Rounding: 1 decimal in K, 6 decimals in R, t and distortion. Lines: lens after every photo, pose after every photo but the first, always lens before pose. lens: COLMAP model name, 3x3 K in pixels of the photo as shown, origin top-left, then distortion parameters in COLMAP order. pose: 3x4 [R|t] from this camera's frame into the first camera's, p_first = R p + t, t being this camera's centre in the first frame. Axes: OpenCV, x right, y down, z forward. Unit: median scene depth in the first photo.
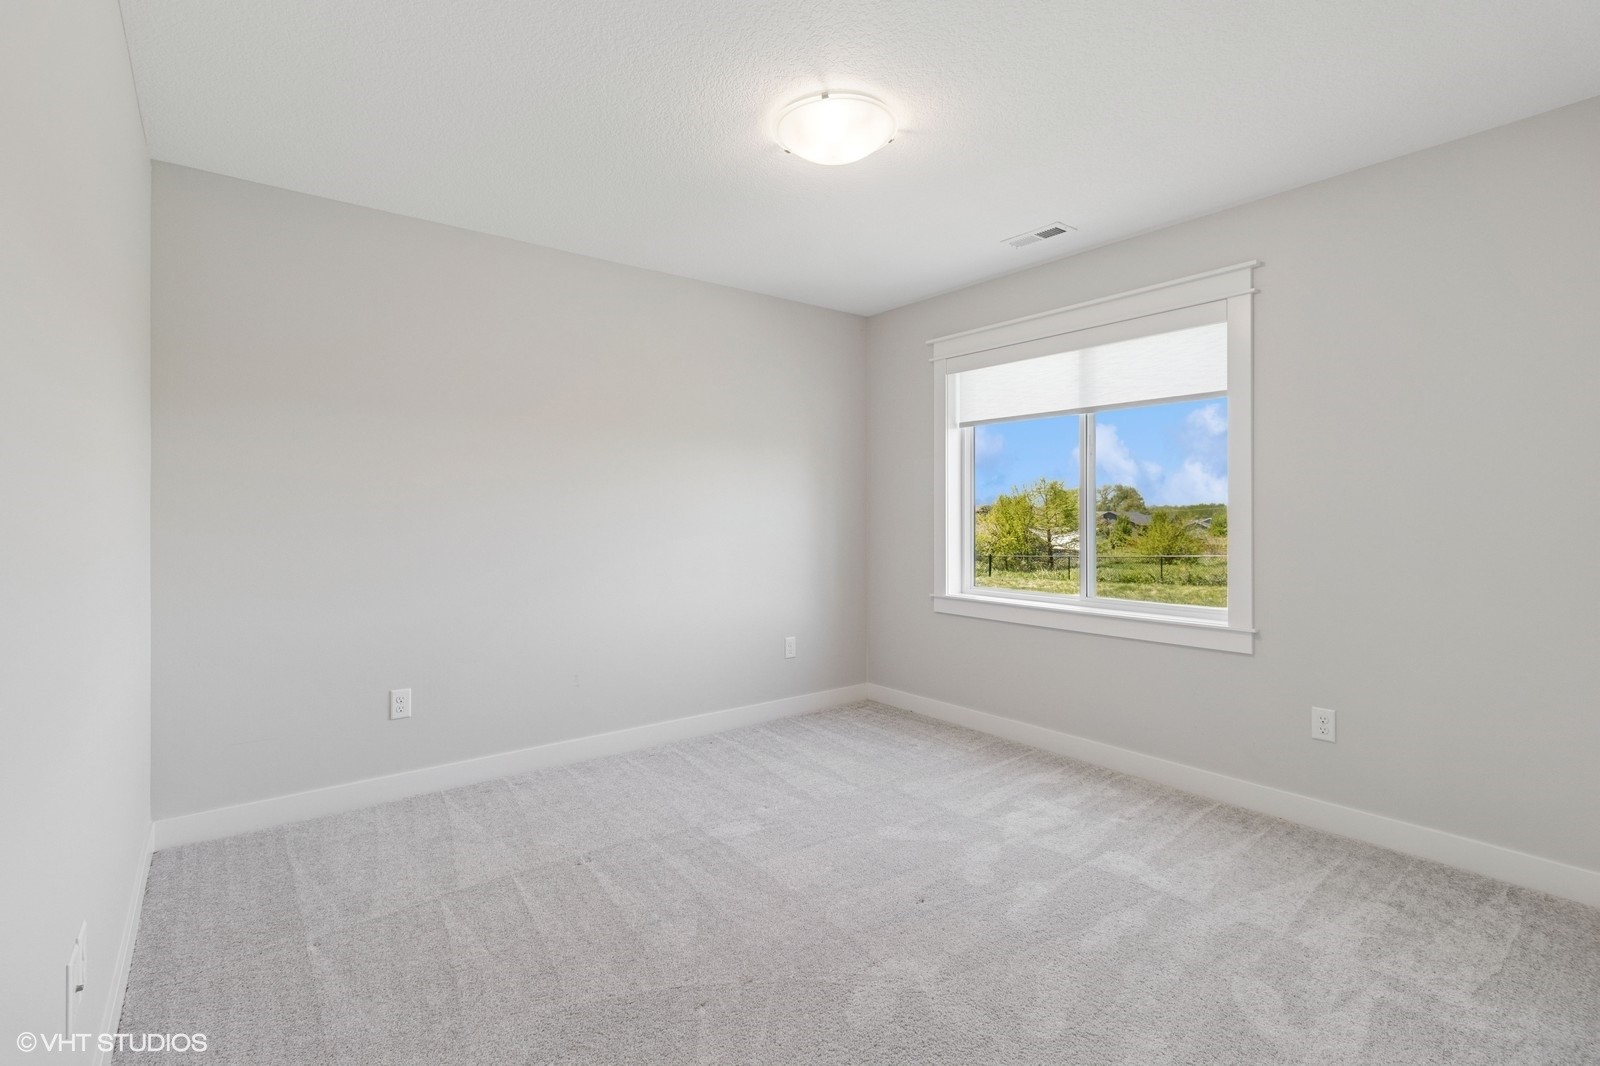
lens RADIAL K [[751.9, 0, 809.0], [0, 751.9, 536.5], [0, 0, 1]] dist [0.014522, -0.002385]
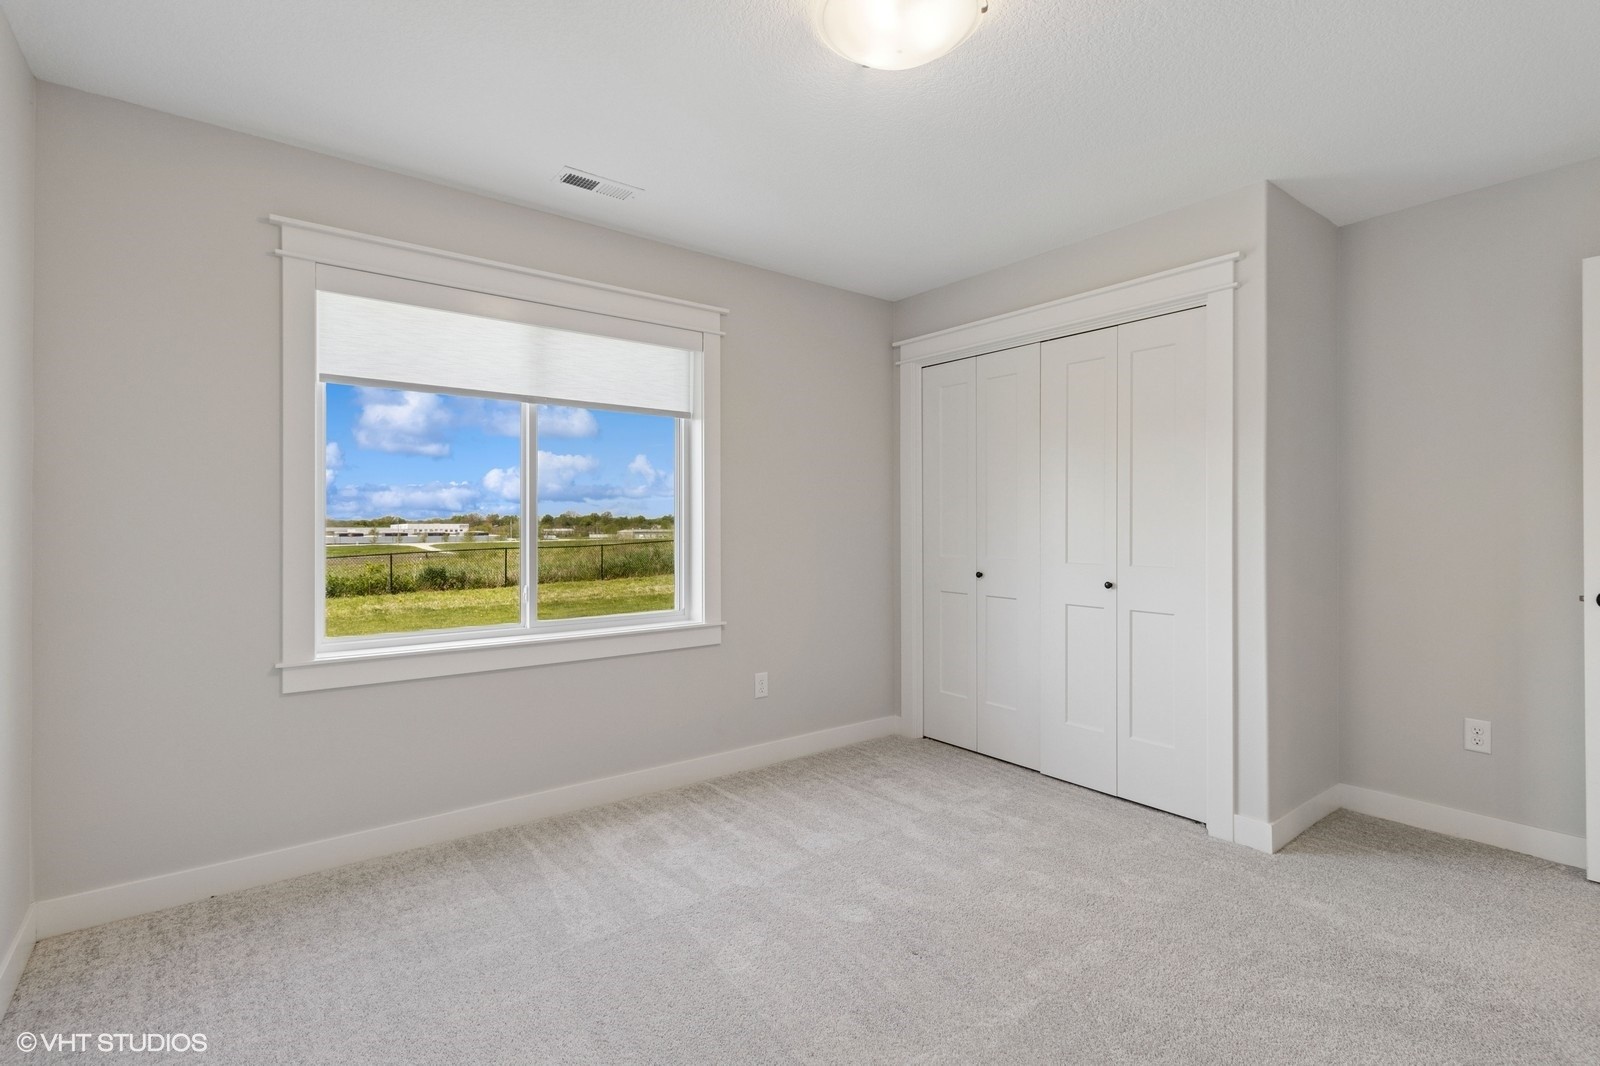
lens RADIAL K [[751.9, 0, 819.9], [0, 751.9, 538.7], [0, 0, 1]] dist [0.014522, -0.002385]
pose [[-0.001086, -0.030162, 0.999544, -0.567079], [0.018769, 0.999368, 0.030177, -0.039249], [-0.999823, 0.018793, -0.000520, 0.827843]]
